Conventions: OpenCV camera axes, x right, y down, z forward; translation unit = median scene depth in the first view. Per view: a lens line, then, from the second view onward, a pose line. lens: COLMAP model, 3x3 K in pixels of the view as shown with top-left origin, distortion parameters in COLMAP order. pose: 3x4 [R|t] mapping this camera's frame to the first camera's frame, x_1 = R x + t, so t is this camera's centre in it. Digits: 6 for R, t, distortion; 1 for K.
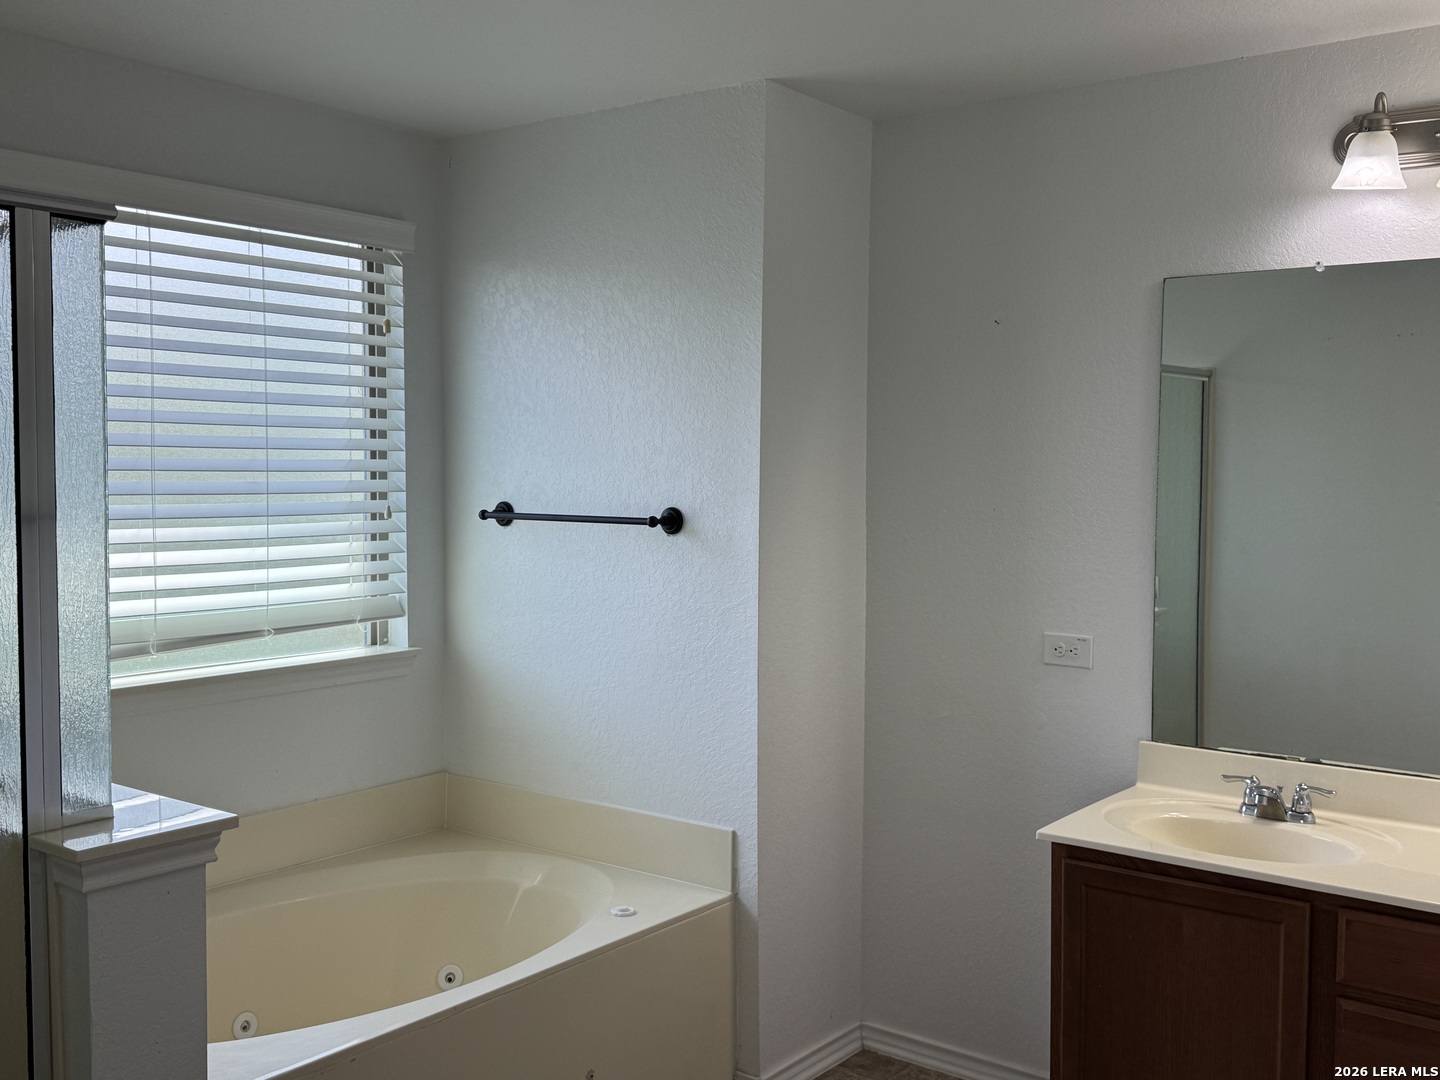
lens RADIAL K [[1429.5, 0, 727.7], [0, 1429.5, 537.6], [0, 0, 1]] dist [0.078760, 0.000000]
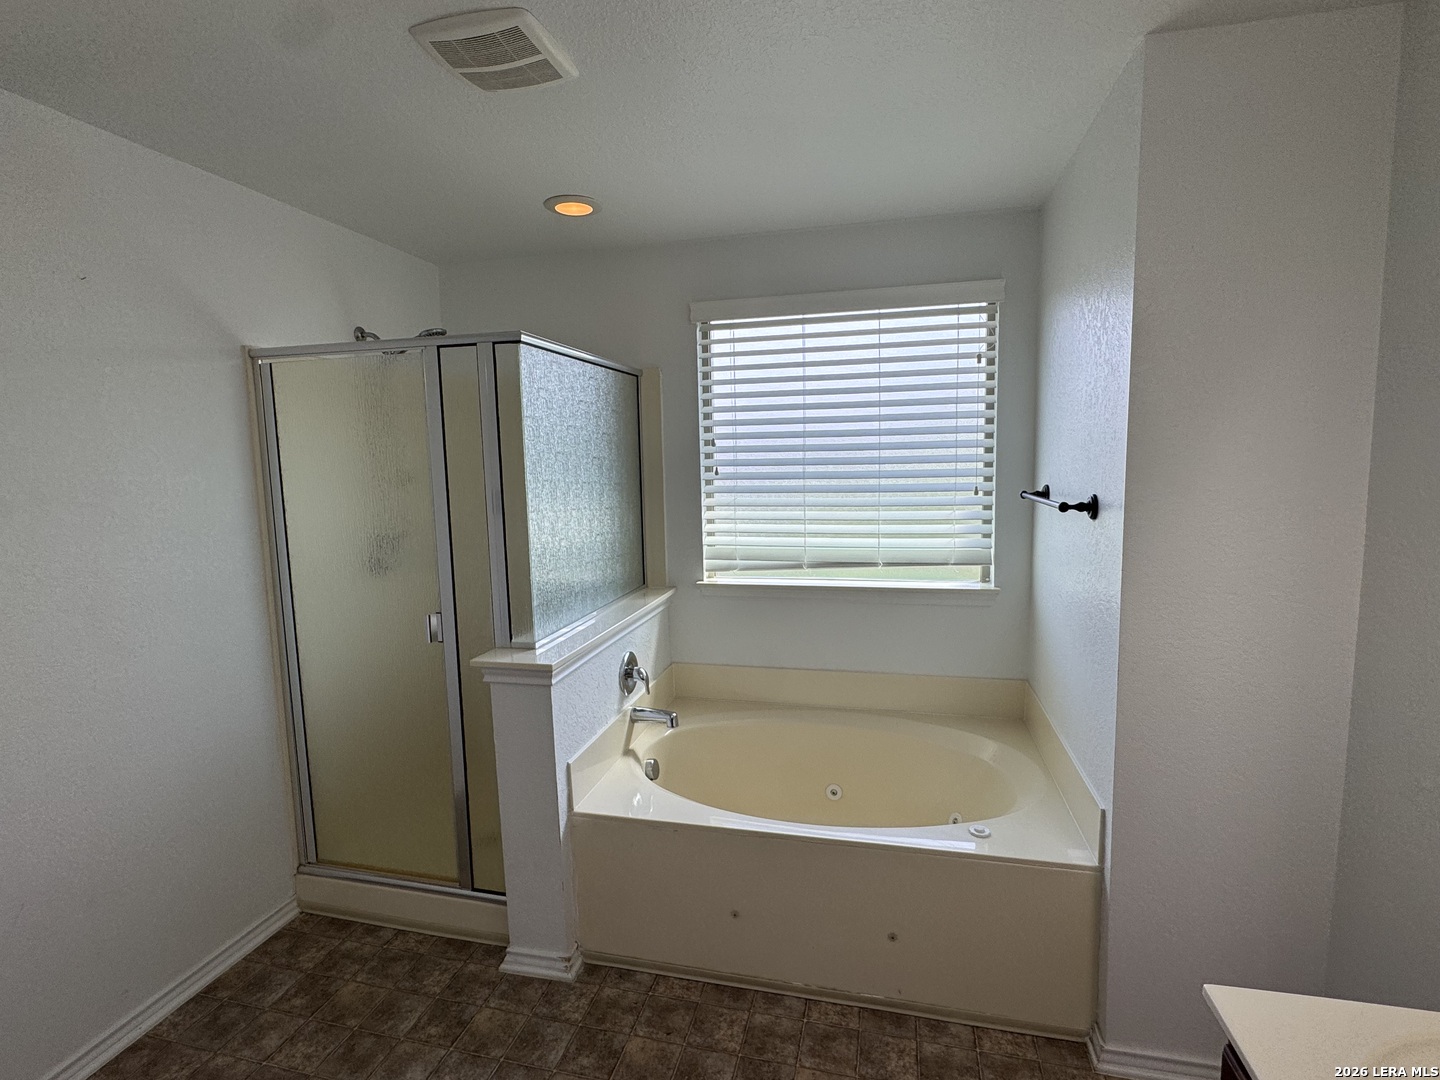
lens RADIAL K [[721.6, 0, 719.2], [0, 721.6, 533.1], [0, 0, 1]] dist [0.005330, 0.000160]
pose [[0.399853, 0.080757, -0.913015, 0.372491], [-0.022961, 0.996681, 0.078102, -0.030384], [0.916292, -0.010265, 0.400380, 0.559301]]
